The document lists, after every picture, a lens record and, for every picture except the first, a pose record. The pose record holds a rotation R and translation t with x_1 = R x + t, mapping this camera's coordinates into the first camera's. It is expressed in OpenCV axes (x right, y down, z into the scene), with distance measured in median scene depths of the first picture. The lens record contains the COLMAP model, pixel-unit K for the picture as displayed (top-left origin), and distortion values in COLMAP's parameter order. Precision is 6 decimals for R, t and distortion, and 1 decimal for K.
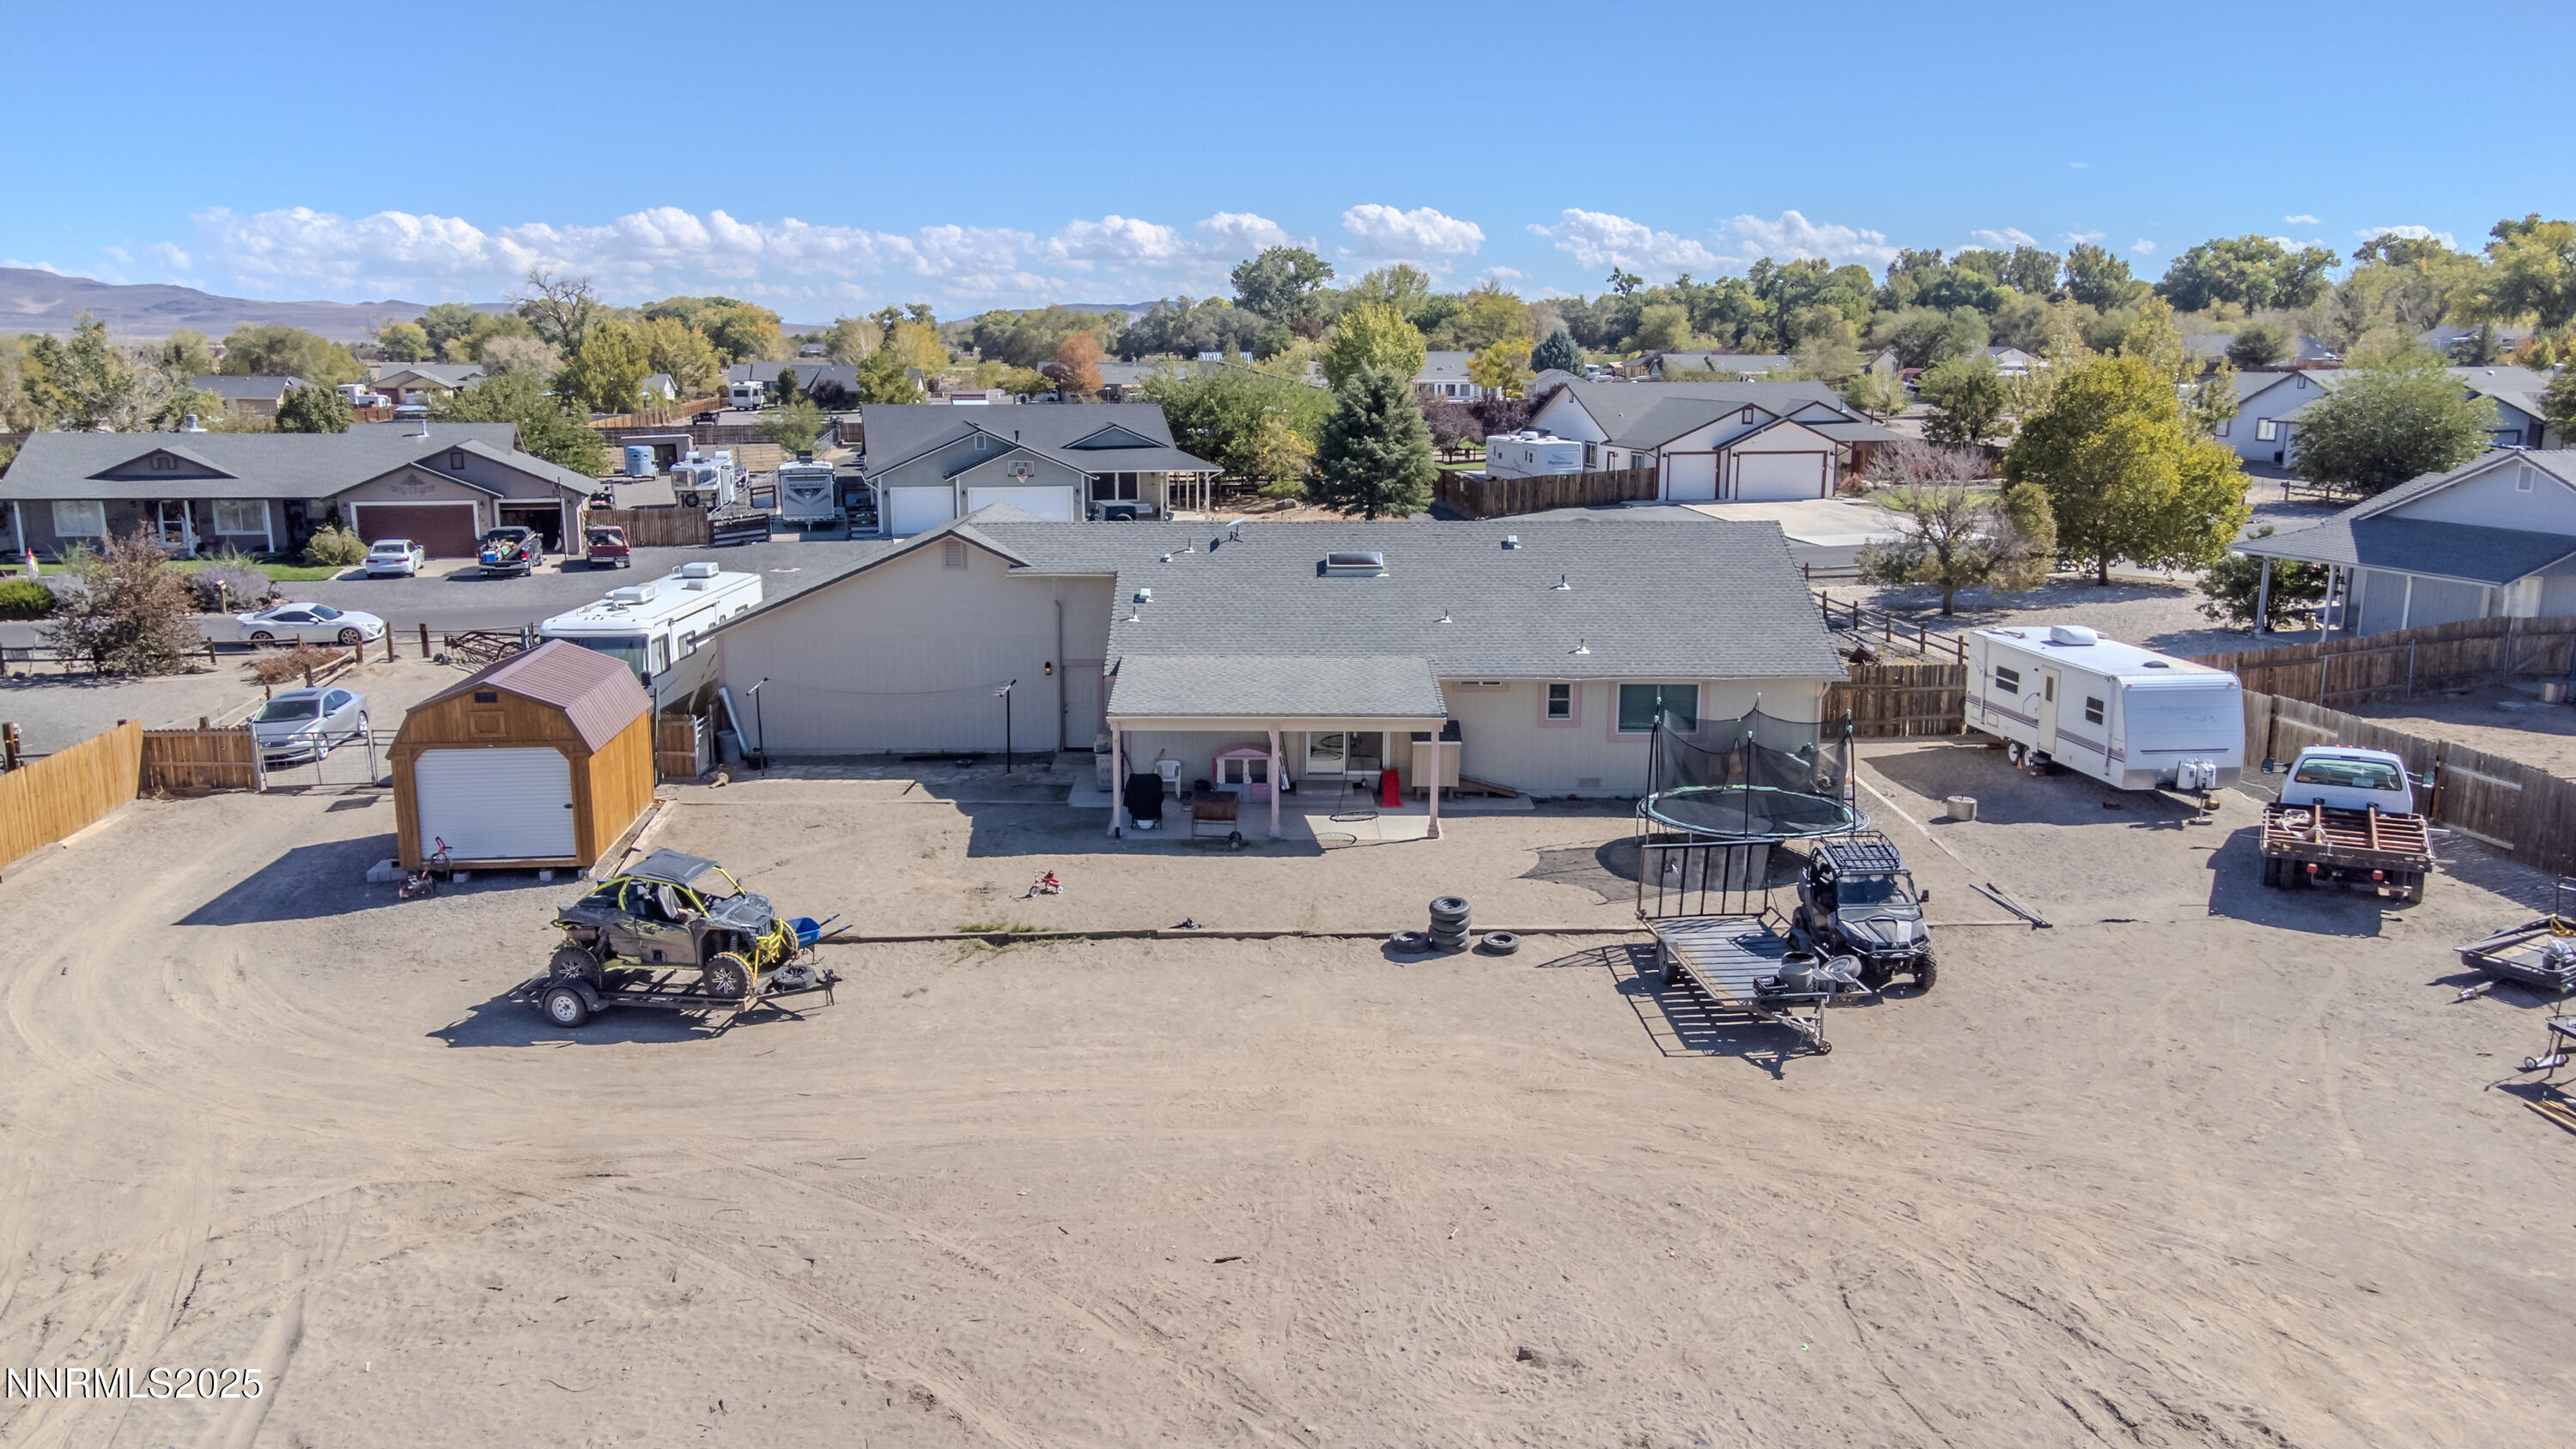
lens RADIAL K [[1938.1, 0, 1288.0], [0, 1938.1, 724.5], [0, 0, 1]] dist [0.021798, 0.093954]
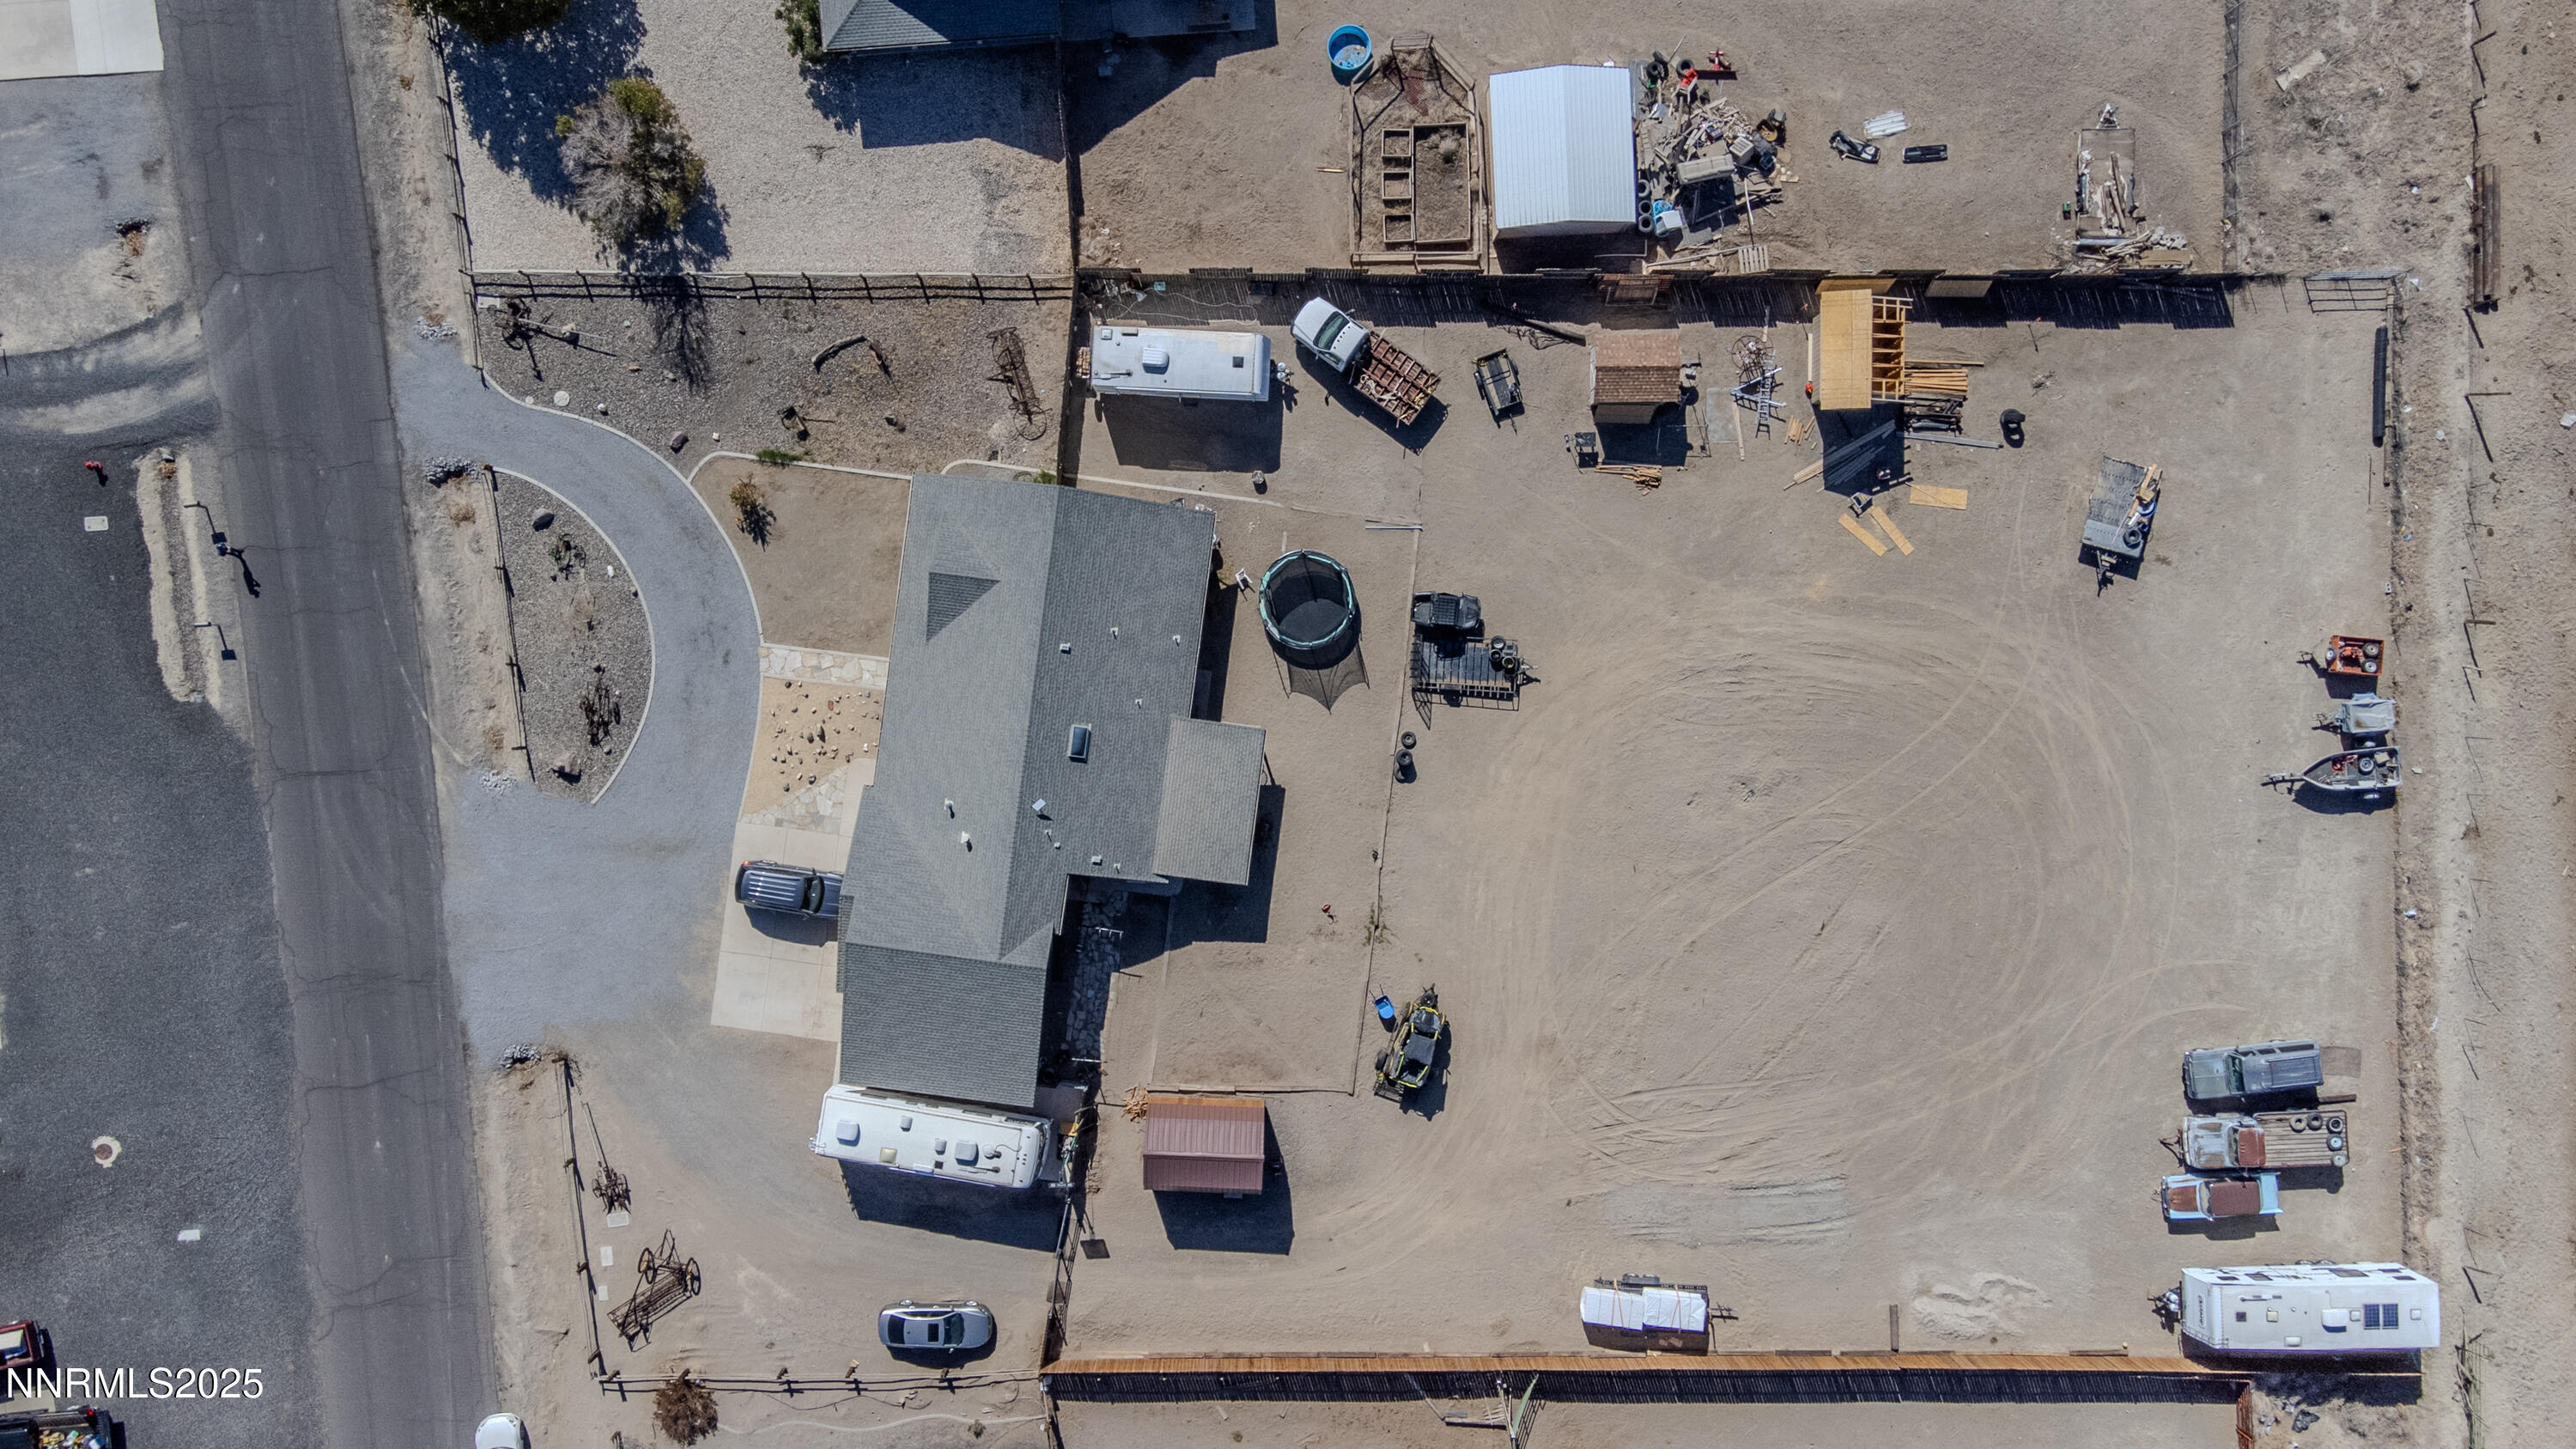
lens RADIAL K [[1990.8, 0, 1288.0], [0, 1990.8, 724.5], [0, 0, 1]] dist [0.008866, 0.111048]
pose [[0.145010, -0.989230, -0.019914, 0.125862], [0.187023, 0.007640, 0.982326, -2.018551], [-0.971594, -0.146172, 0.186116, 0.524220]]
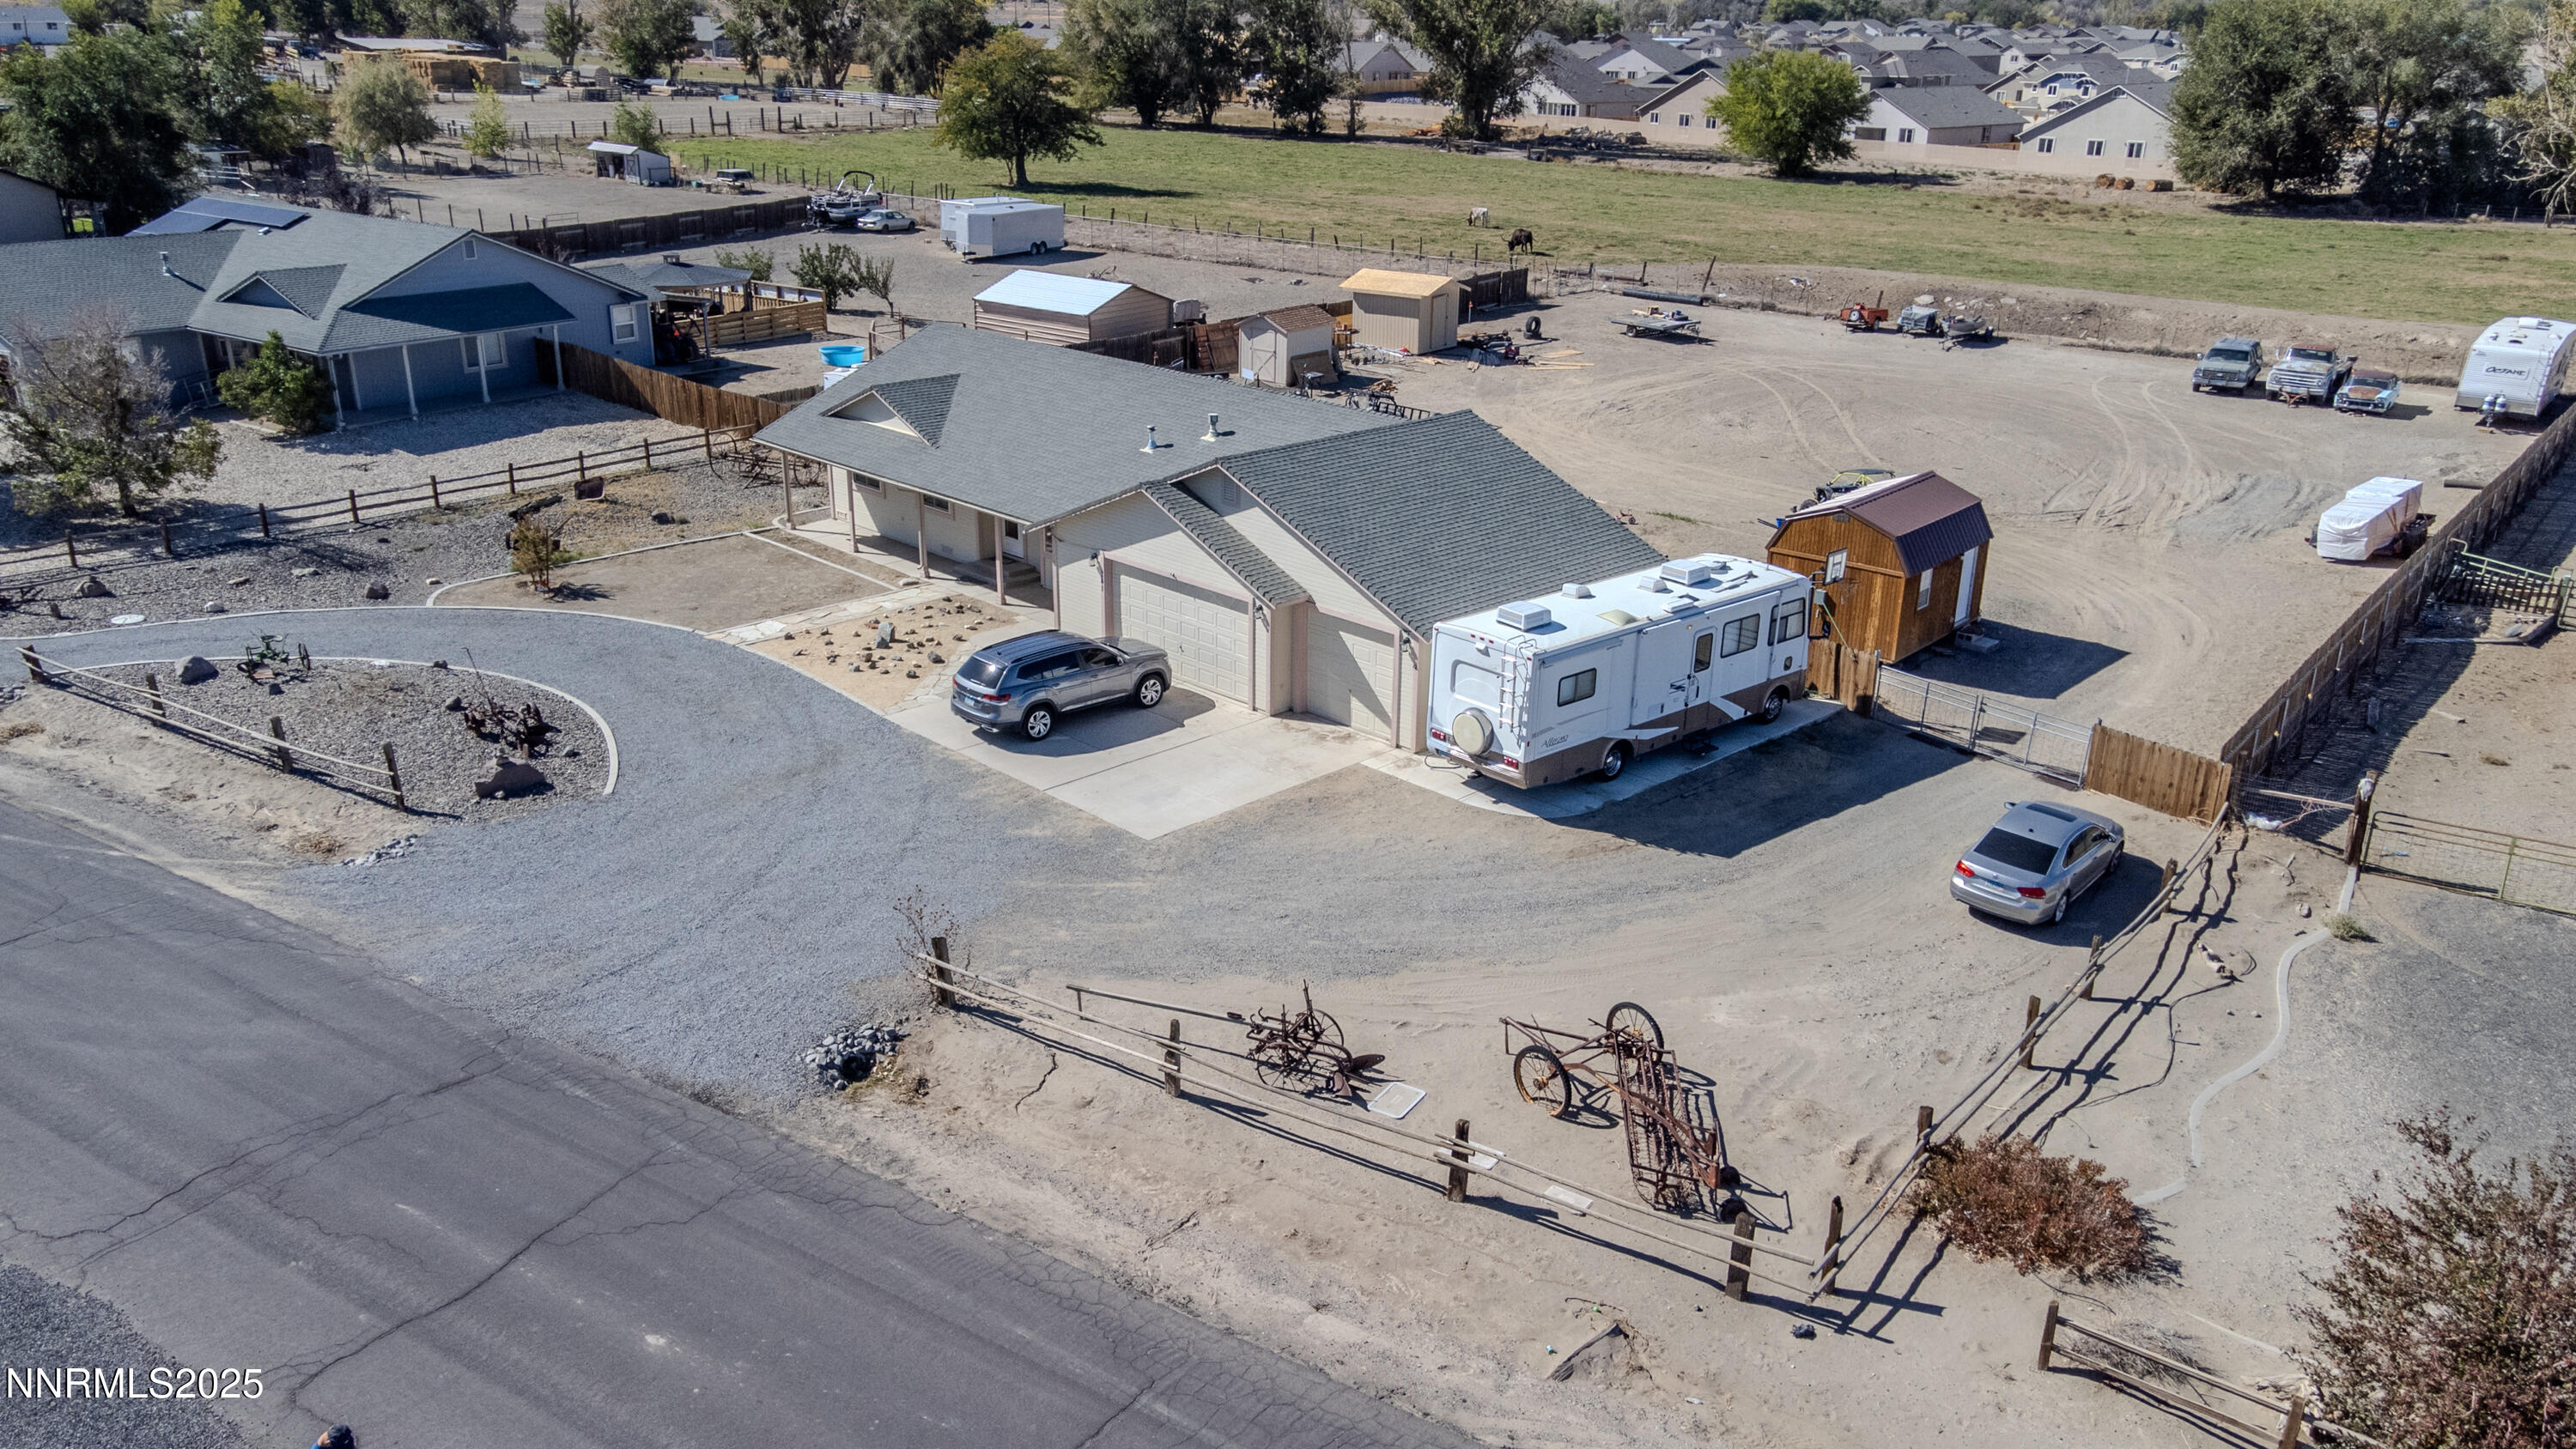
lens RADIAL K [[1990.2, 0, 1288.0], [0, 1990.2, 724.5], [0, 0, 1]] dist [0.008866, 0.111048]
pose [[-0.685217, -0.241465, 0.687148, -0.982635], [0.127445, 0.889140, 0.439532, -0.465764], [-0.717102, 0.388748, -0.578480, 1.938825]]
